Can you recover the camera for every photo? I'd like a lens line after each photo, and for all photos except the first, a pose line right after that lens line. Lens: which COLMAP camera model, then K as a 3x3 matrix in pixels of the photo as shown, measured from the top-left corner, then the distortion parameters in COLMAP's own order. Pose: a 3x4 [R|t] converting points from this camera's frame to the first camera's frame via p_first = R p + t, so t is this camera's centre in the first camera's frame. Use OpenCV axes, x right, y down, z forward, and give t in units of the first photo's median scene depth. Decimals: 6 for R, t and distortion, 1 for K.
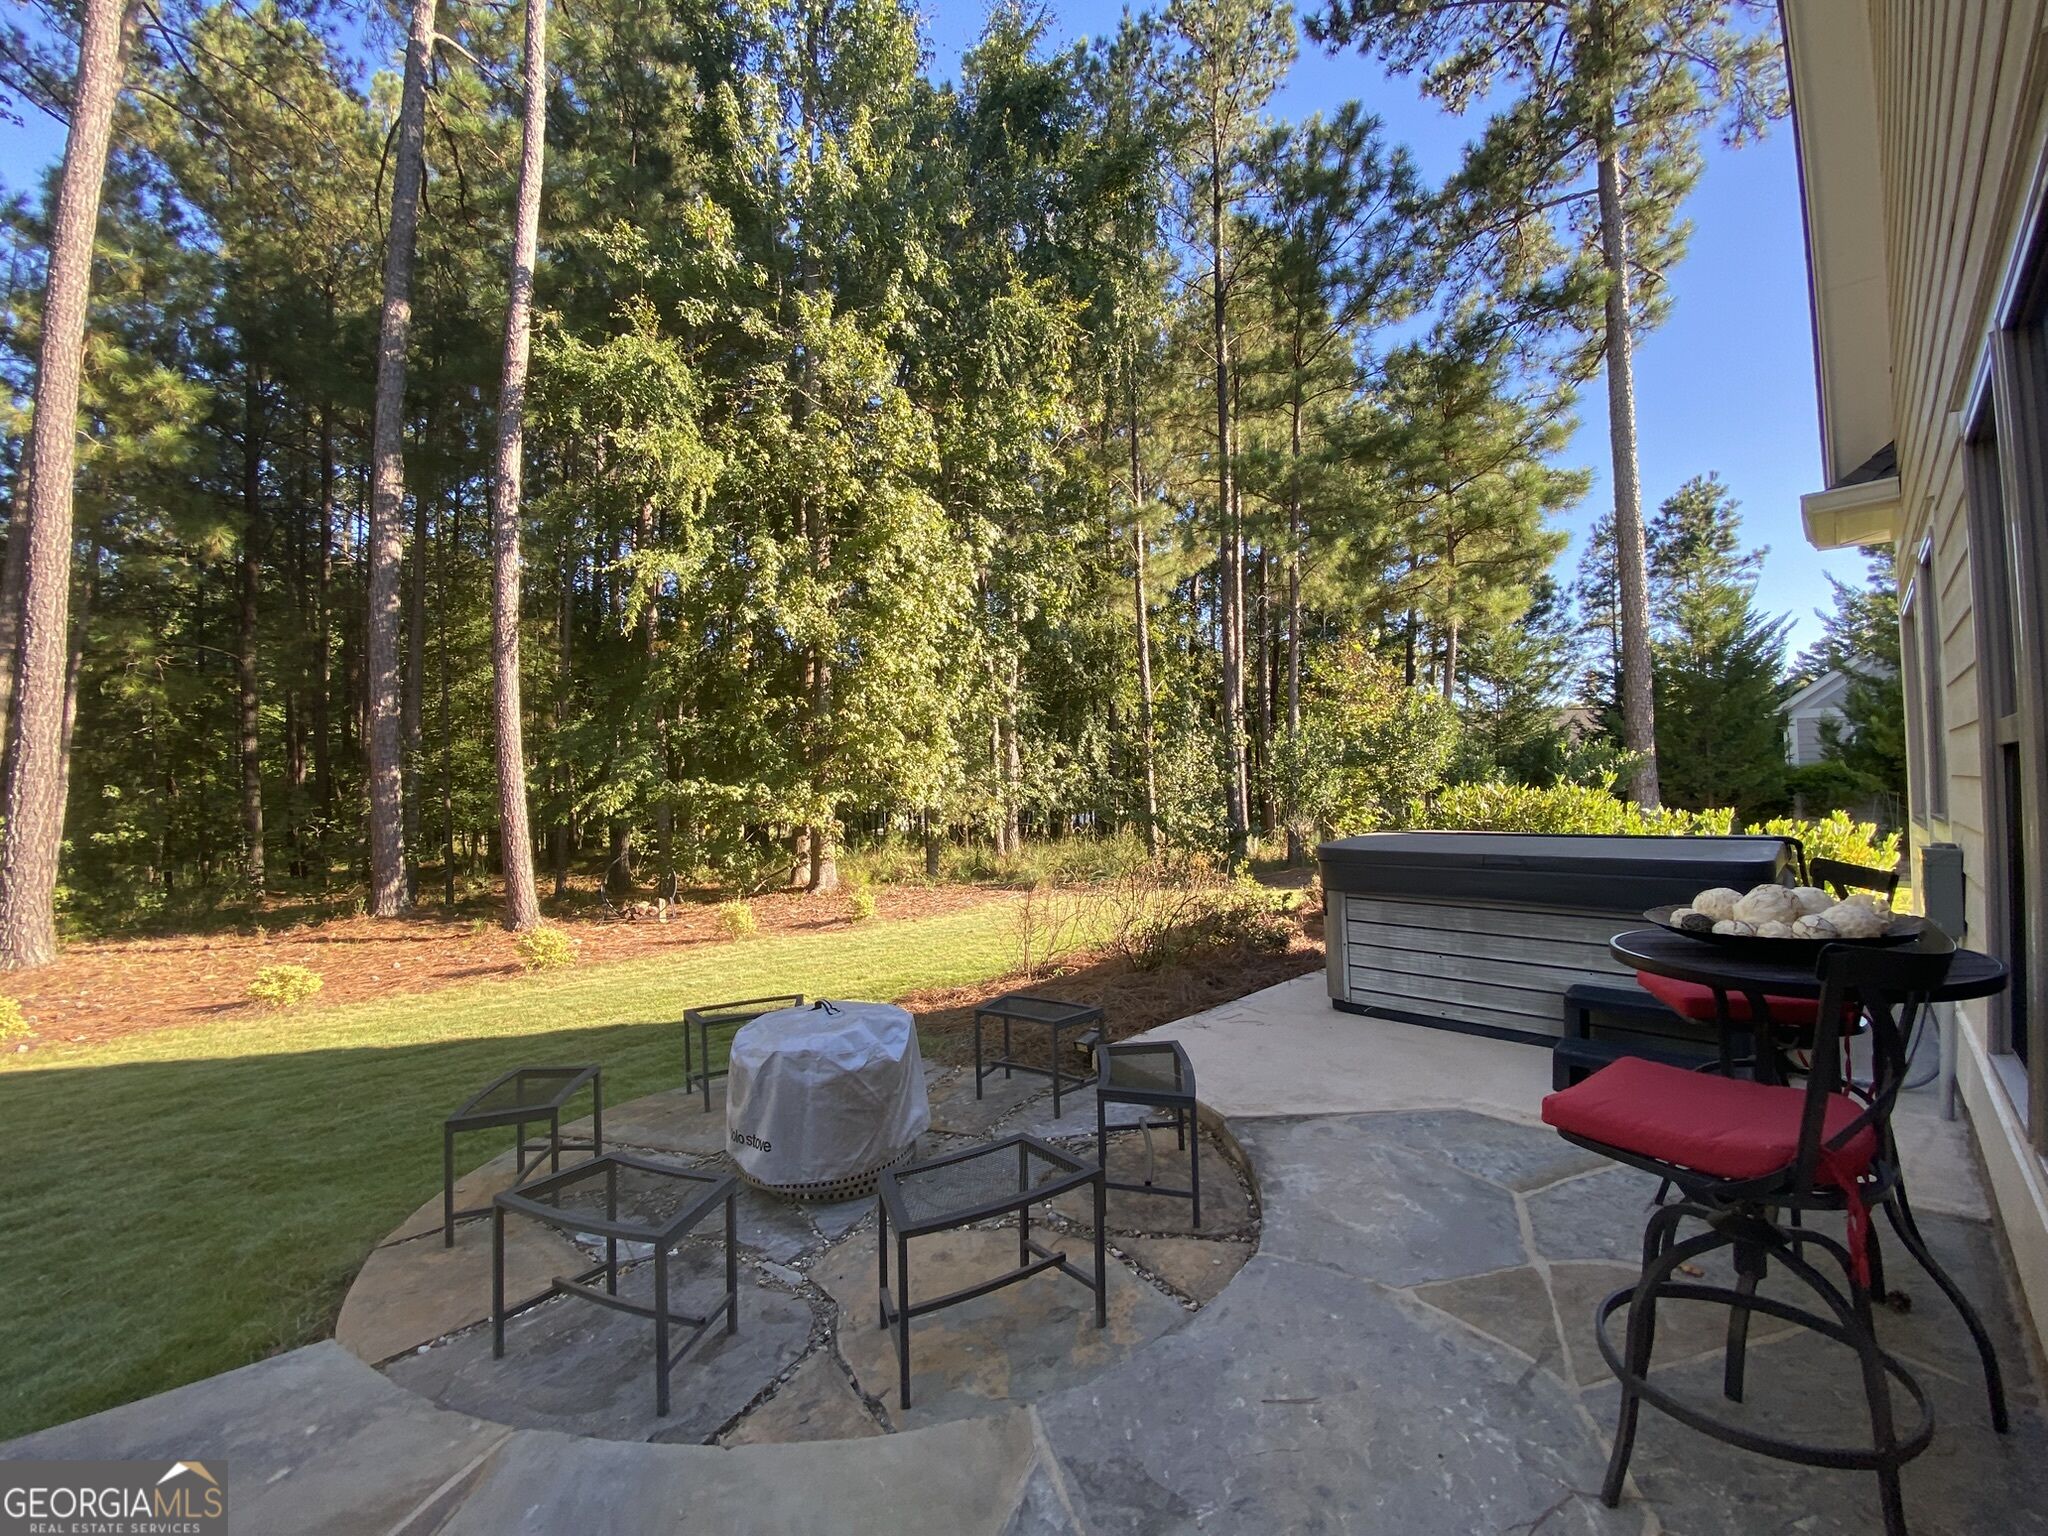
lens RADIAL K [[838.8, 0, 1022.1], [0, 838.8, 745.7], [0, 0, 1]] dist [0.015573, -0.016304]
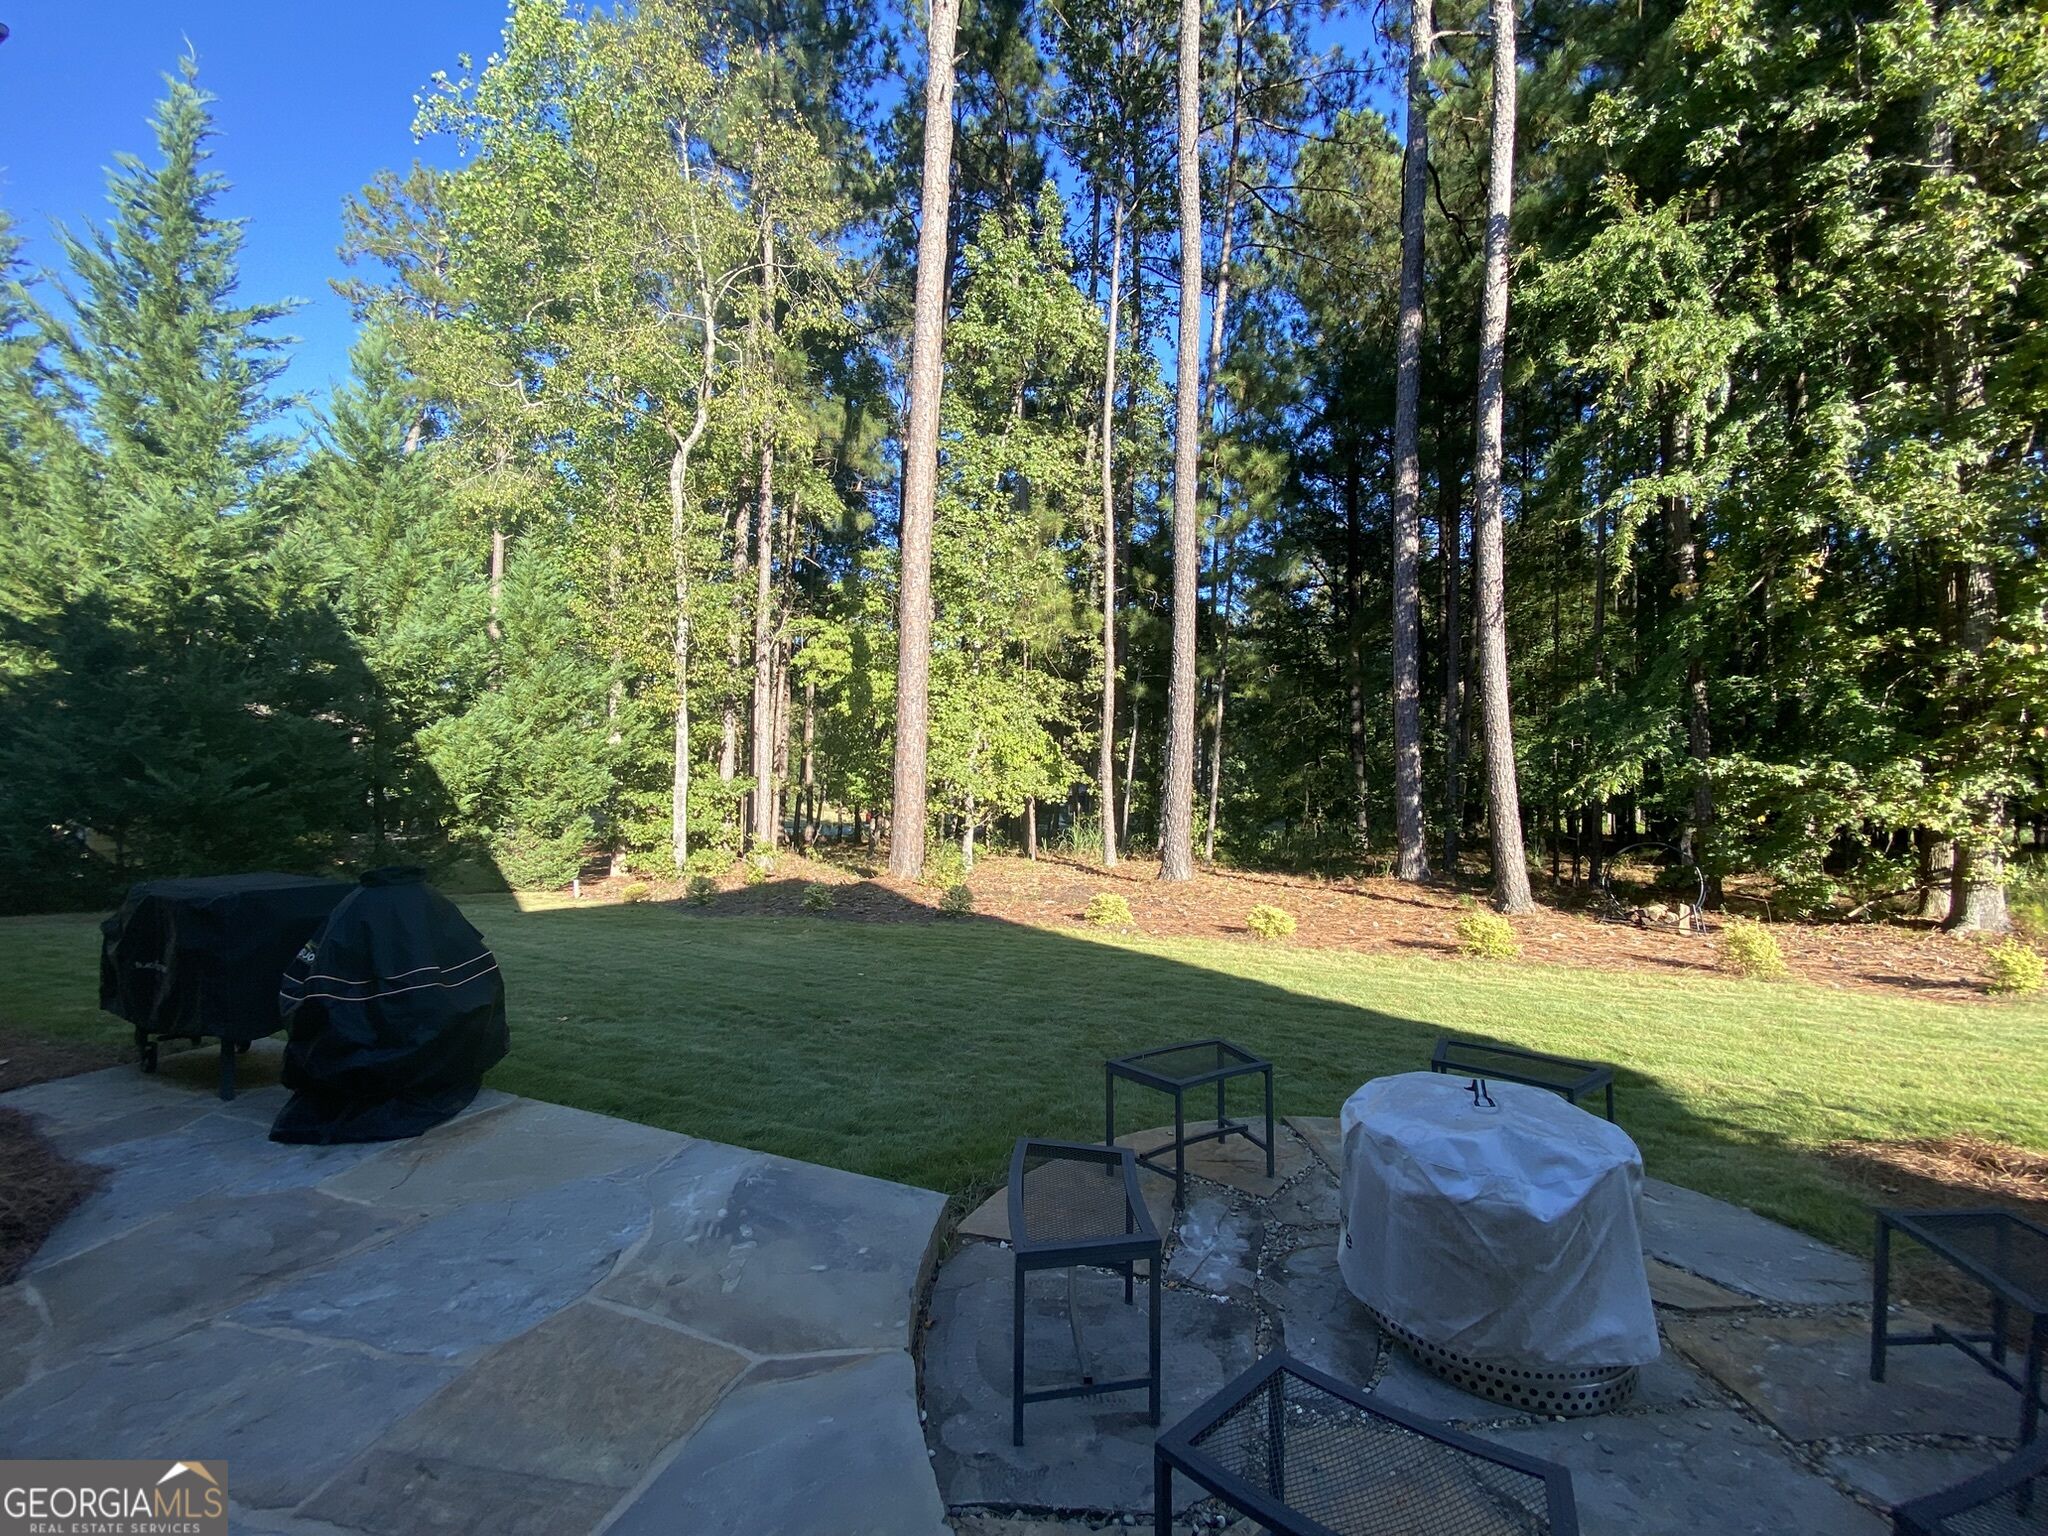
lens RADIAL K [[838.8, 0, 1022.1], [0, 838.8, 745.7], [0, 0, 1]] dist [0.015573, -0.016304]
pose [[0.375525, -0.010754, -0.926750, 0.077882], [0.037507, 0.999290, 0.003602, 0.004245], [0.926053, -0.036112, 0.375662, 0.120268]]
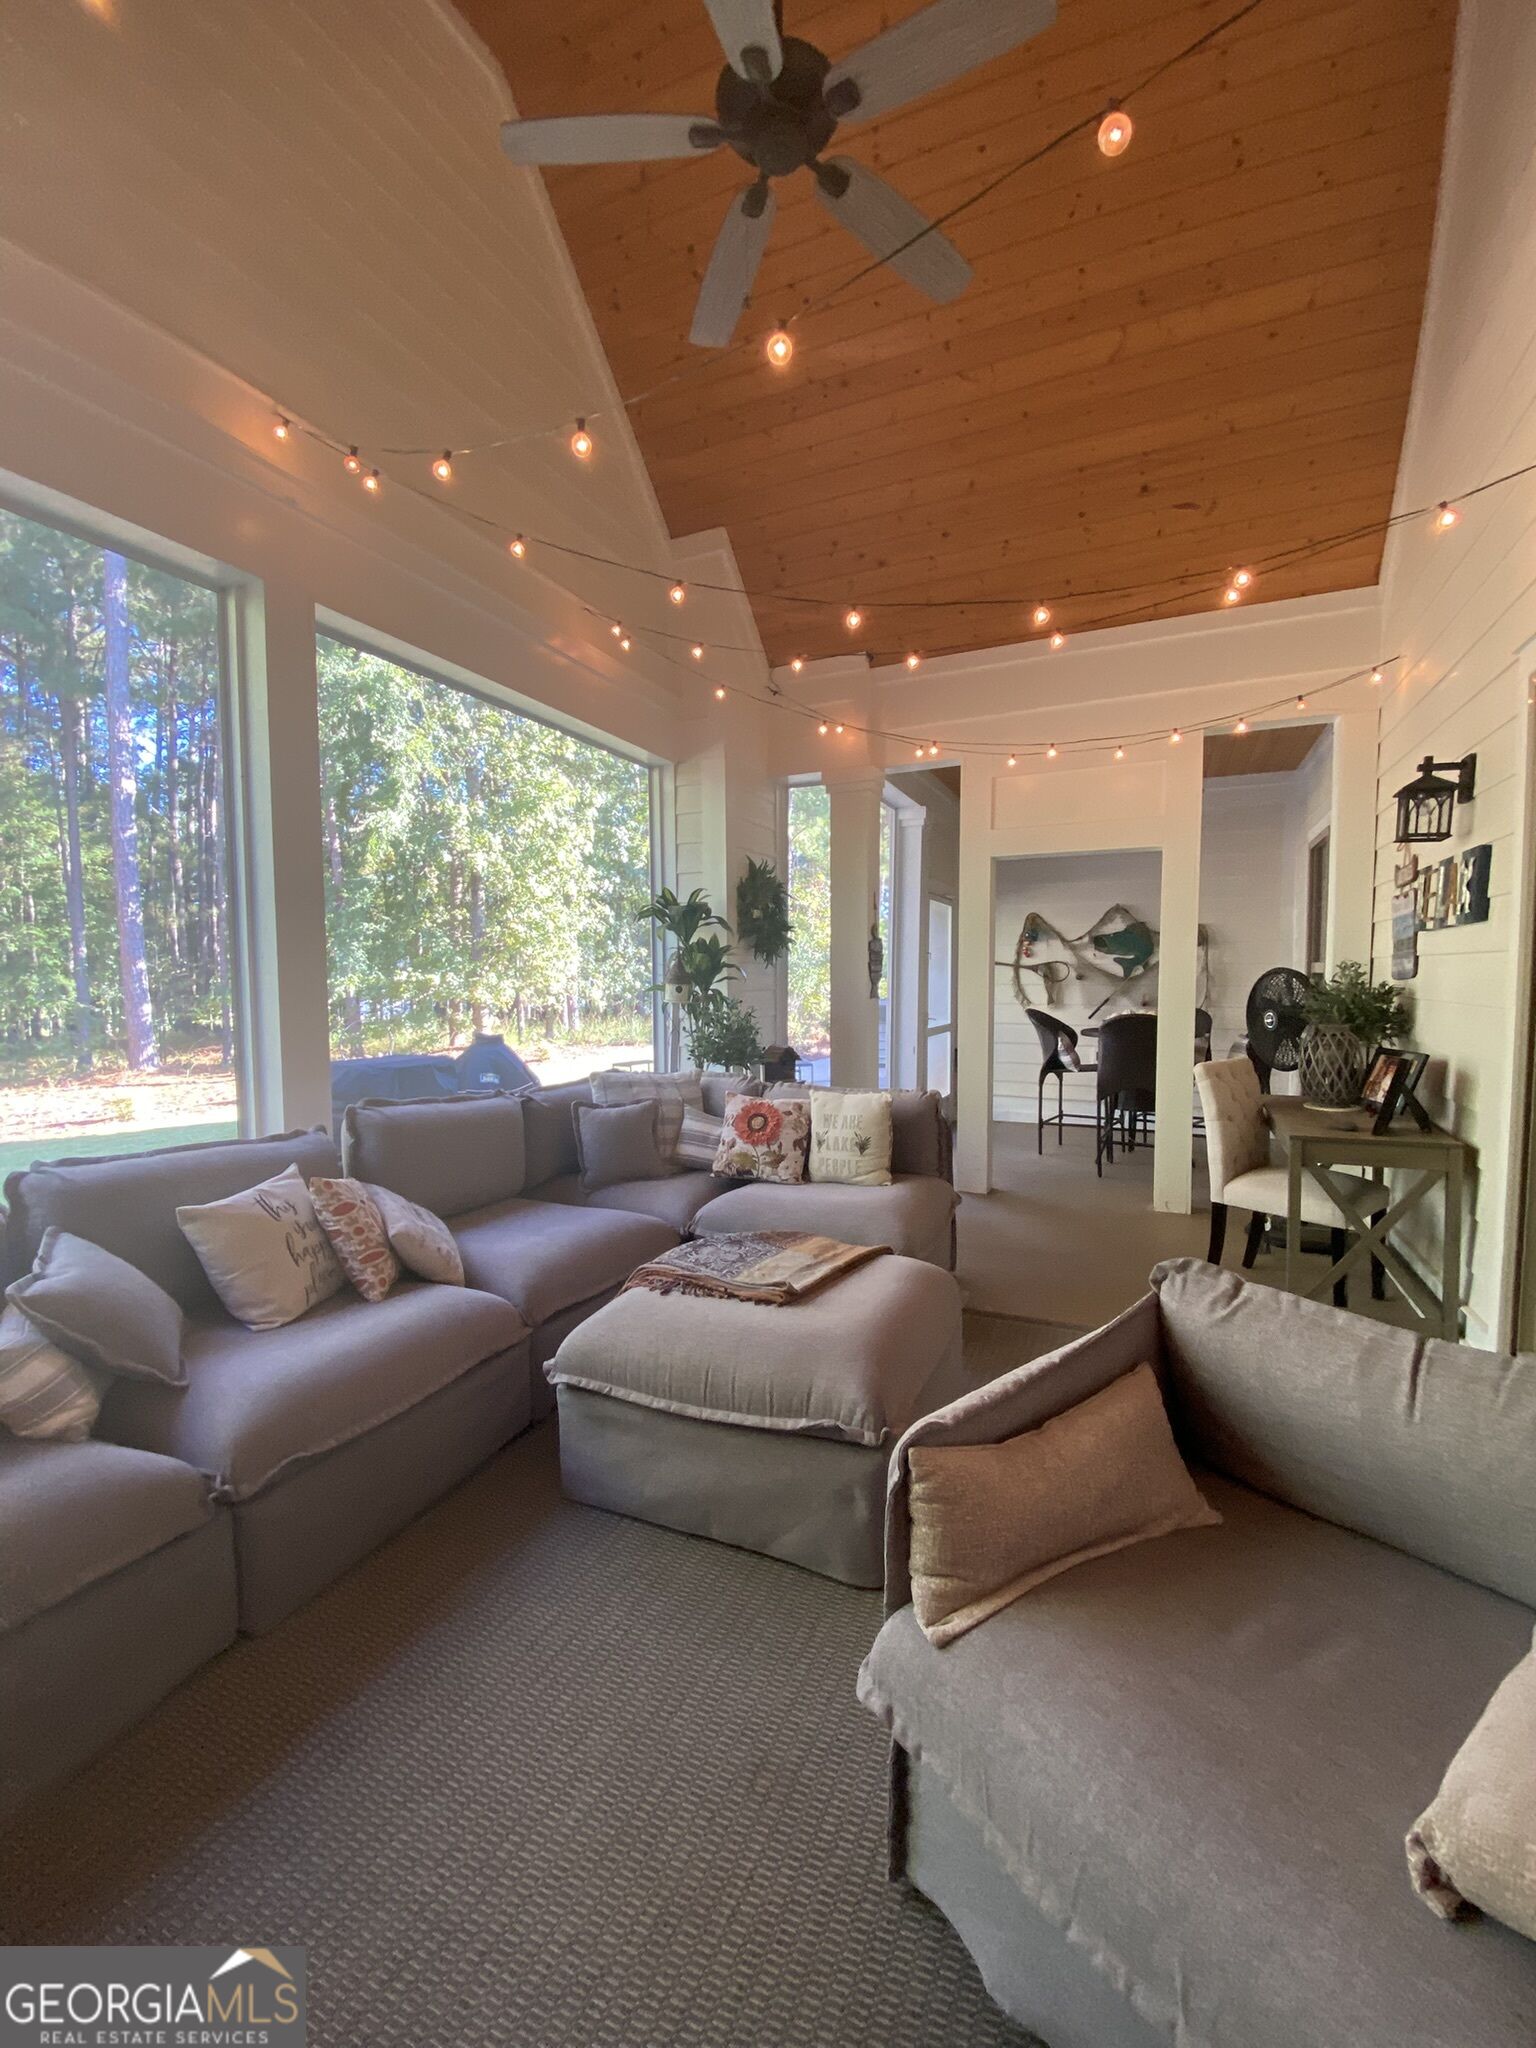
lens RADIAL K [[838.8, 0, 768.0], [0, 838.8, 1024.0], [0, 0, 1]] dist [0.015573, -0.016304]
pose [[0.932311, -0.023991, 0.360860, -0.328309], [-0.014160, 0.994611, 0.102709, -0.023240], [-0.361379, -0.100866, 0.926947, -0.542331]]
